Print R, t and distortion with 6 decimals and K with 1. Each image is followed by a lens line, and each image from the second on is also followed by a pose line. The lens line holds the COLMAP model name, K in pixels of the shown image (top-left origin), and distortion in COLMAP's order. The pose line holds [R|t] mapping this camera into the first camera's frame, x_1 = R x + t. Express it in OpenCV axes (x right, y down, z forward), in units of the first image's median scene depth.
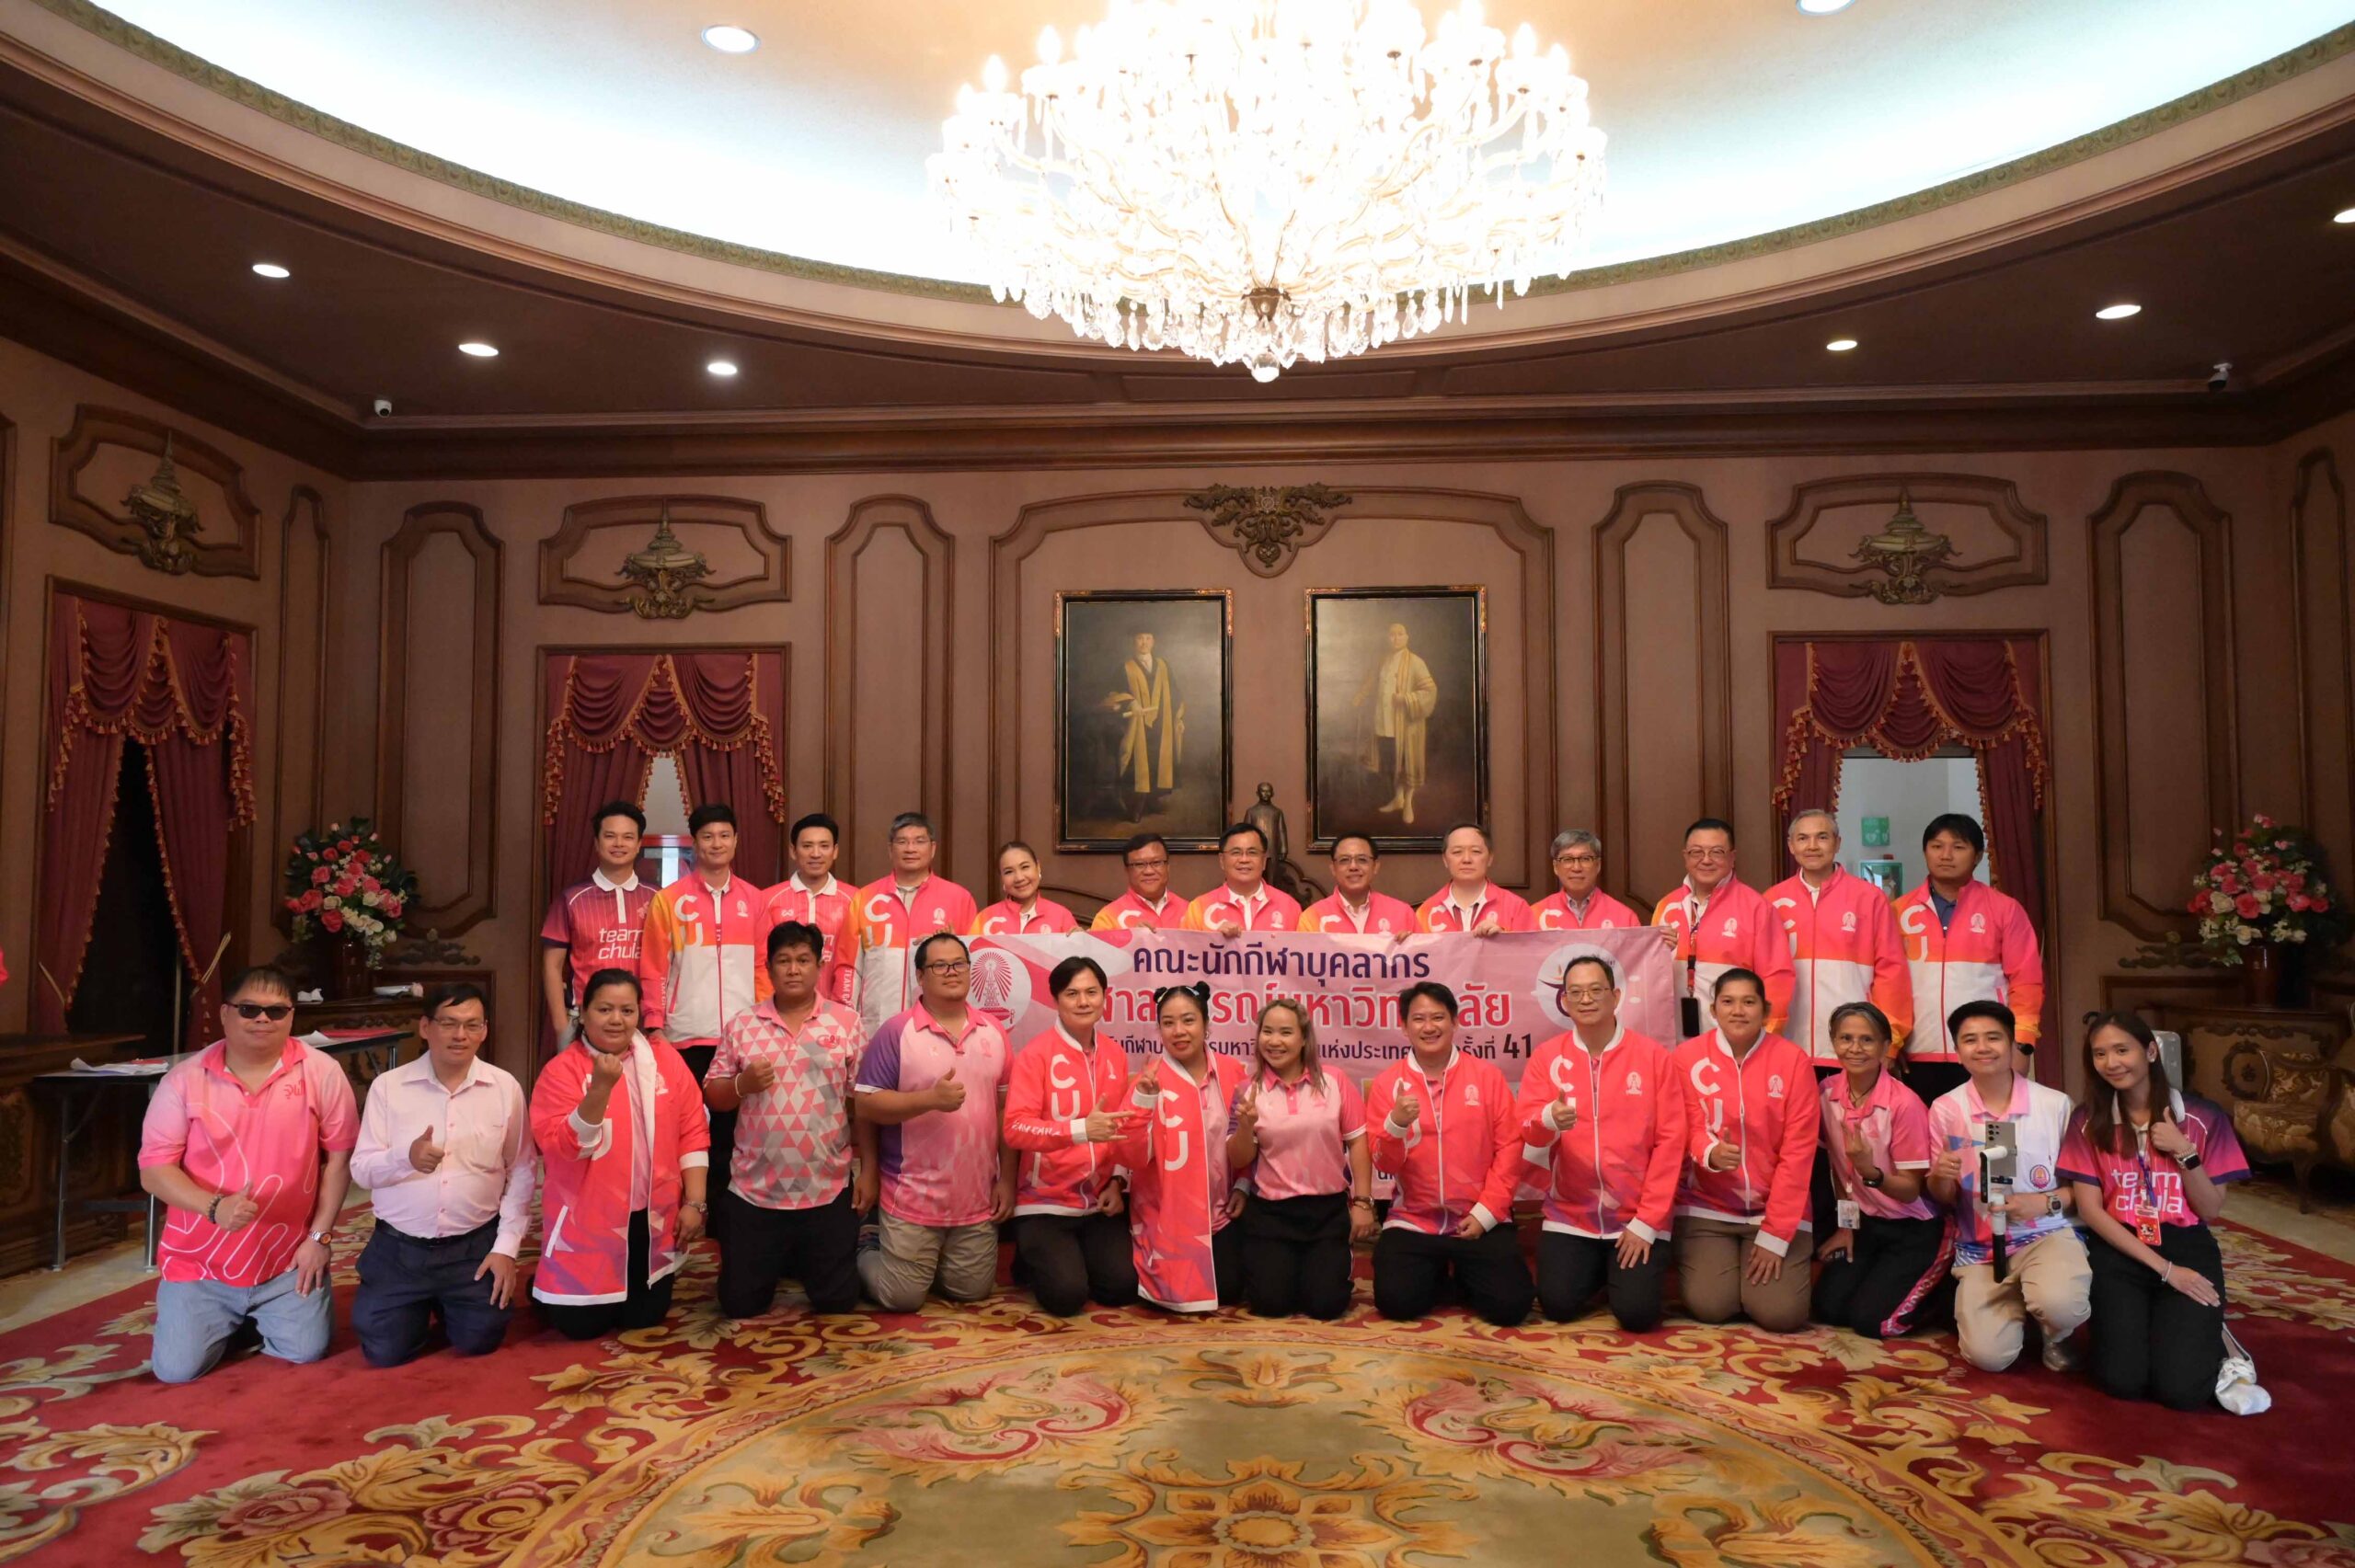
lens RADIAL K [[1537.6, 0, 1177.5], [0, 1537.6, 784.0], [0, 0, 1]] dist [0.006576, 0.000319]
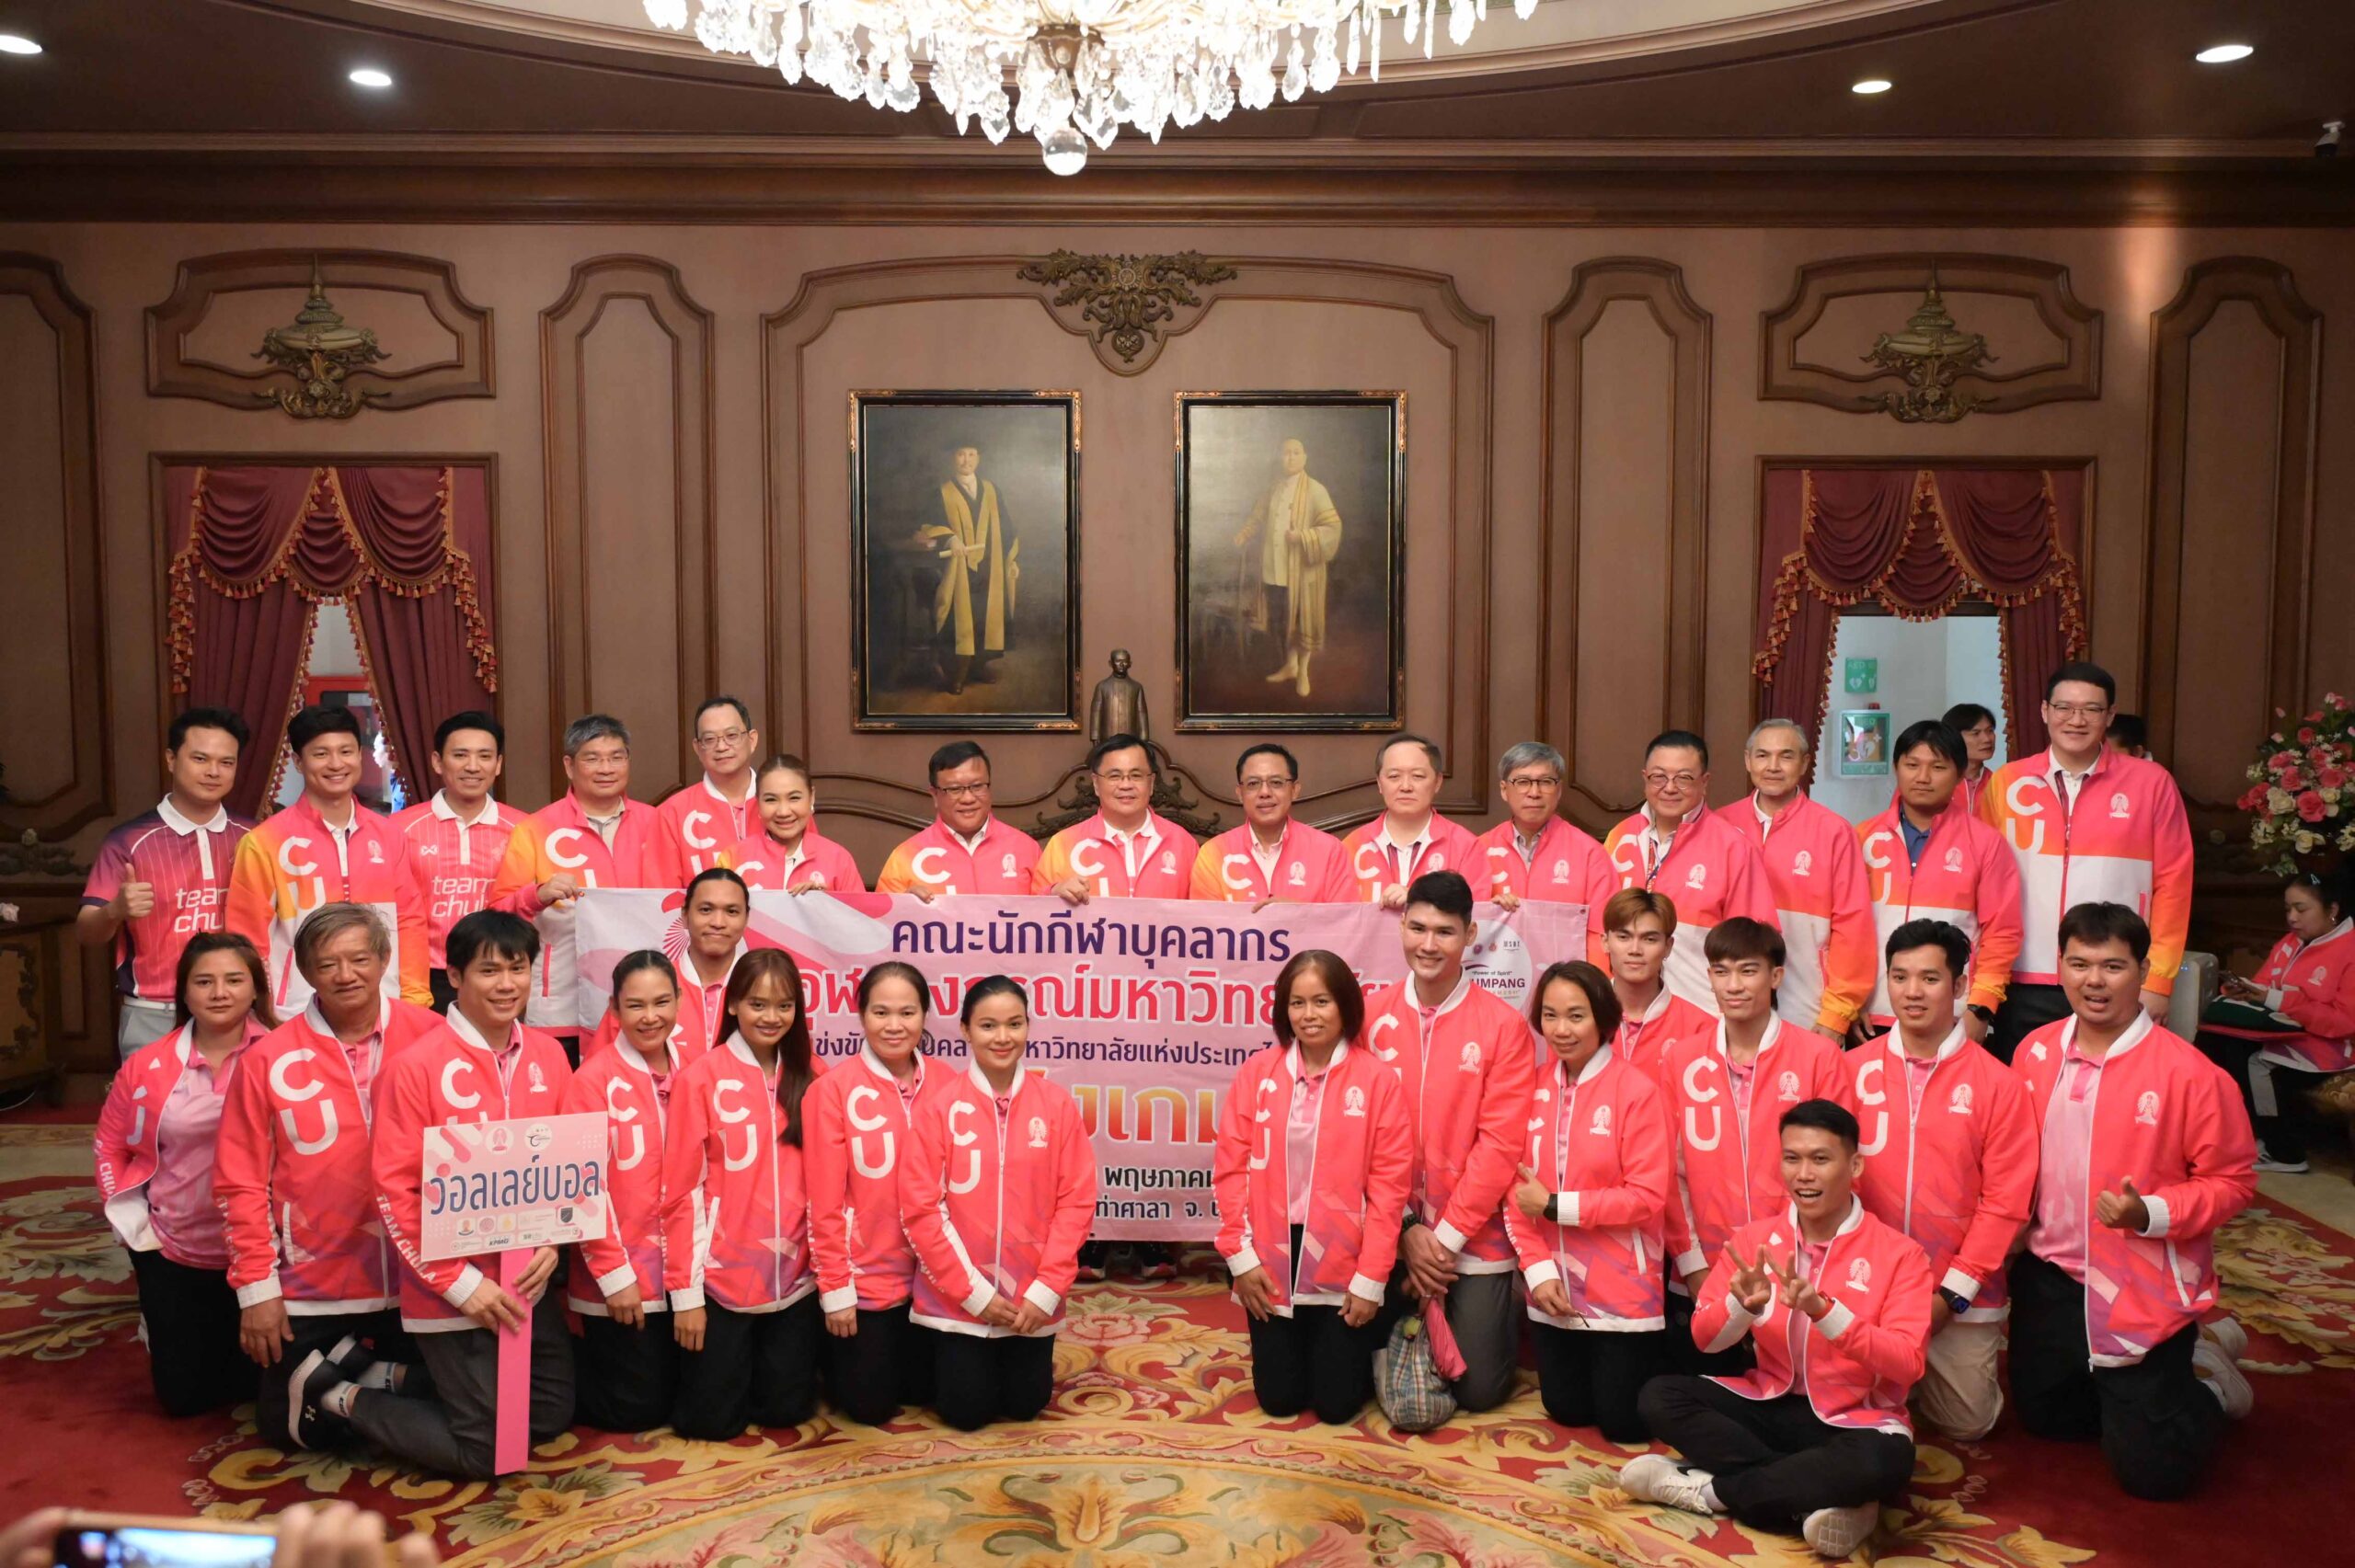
lens RADIAL K [[1783.4, 0, 1177.5], [0, 1783.4, 784.0], [0, 0, 1]] dist [0.009475, -0.006172]
pose [[0.997433, -0.002167, 0.071573, 0.019997], [-0.006417, 0.992816, 0.119479, -0.039064], [-0.071318, -0.119632, 0.990253, 0.090381]]
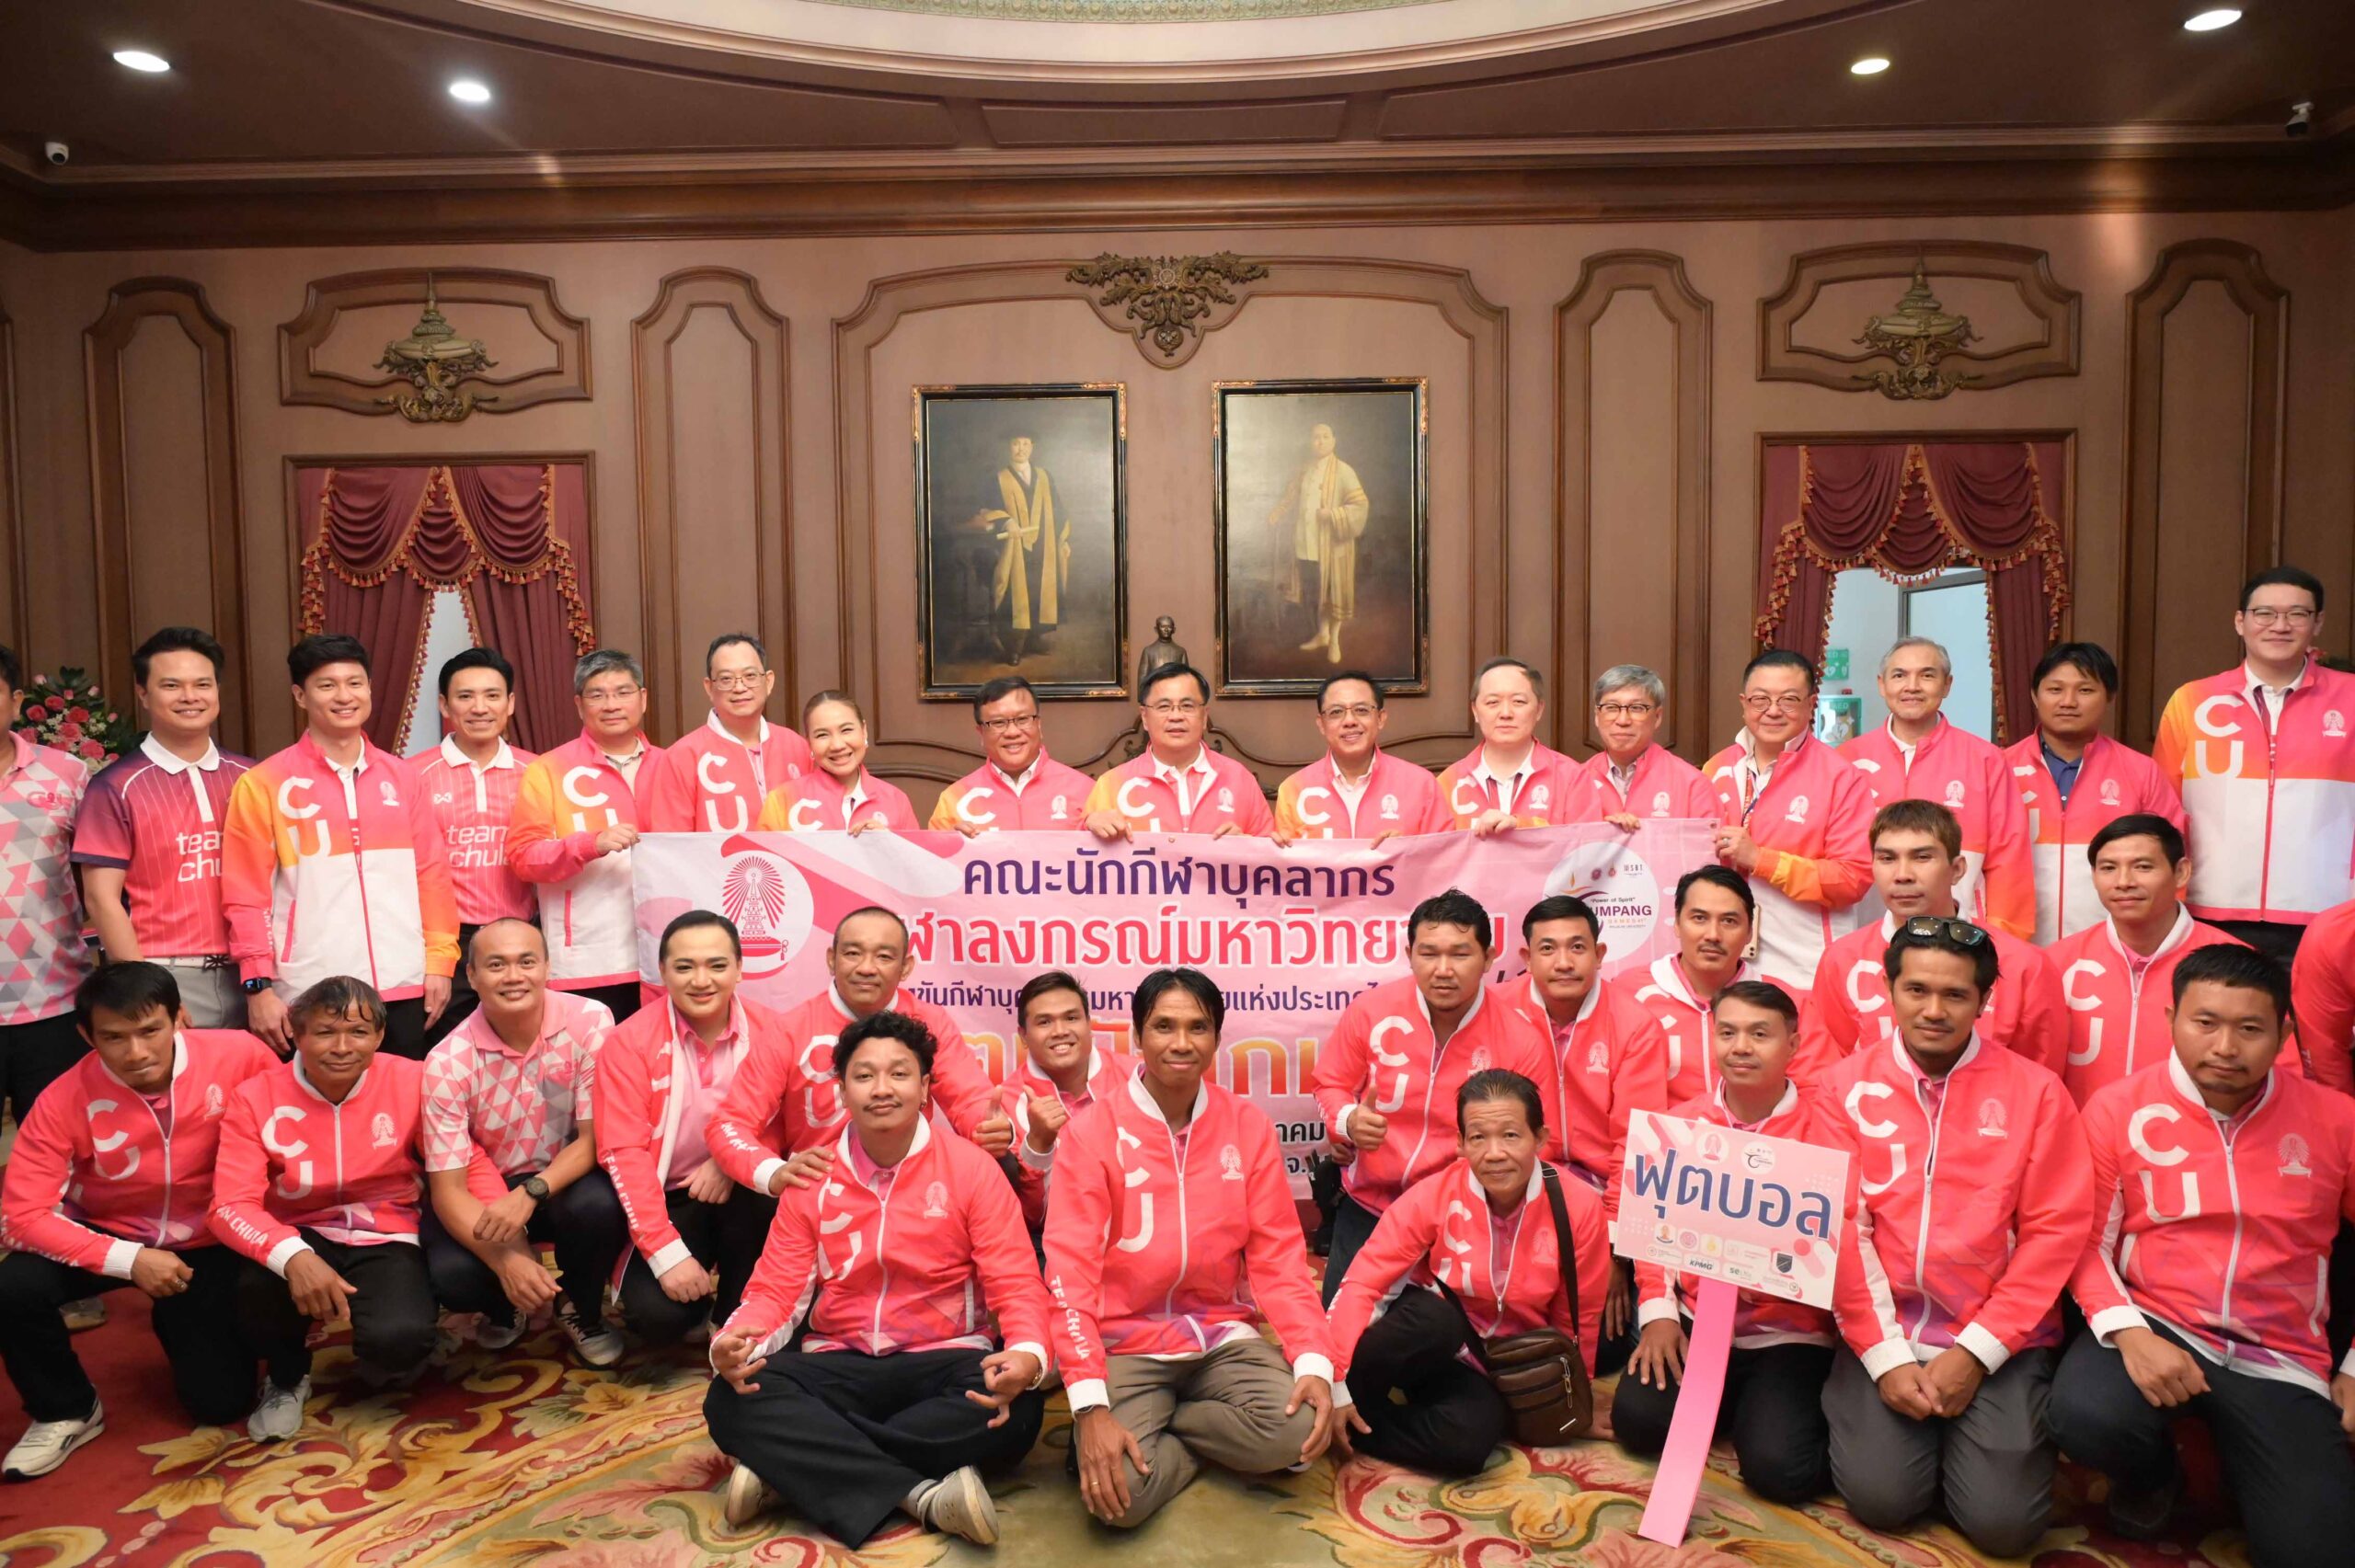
lens RADIAL K [[1538.9, 0, 1166.0], [0, 1538.9, 794.1], [0, 0, 1]] dist [-0.002272, -0.001015]
pose [[0.998997, -0.013074, 0.042830, 0.019326], [0.008108, 0.993432, 0.114132, -0.000266], [-0.044041, -0.113670, 0.992542, 0.148907]]
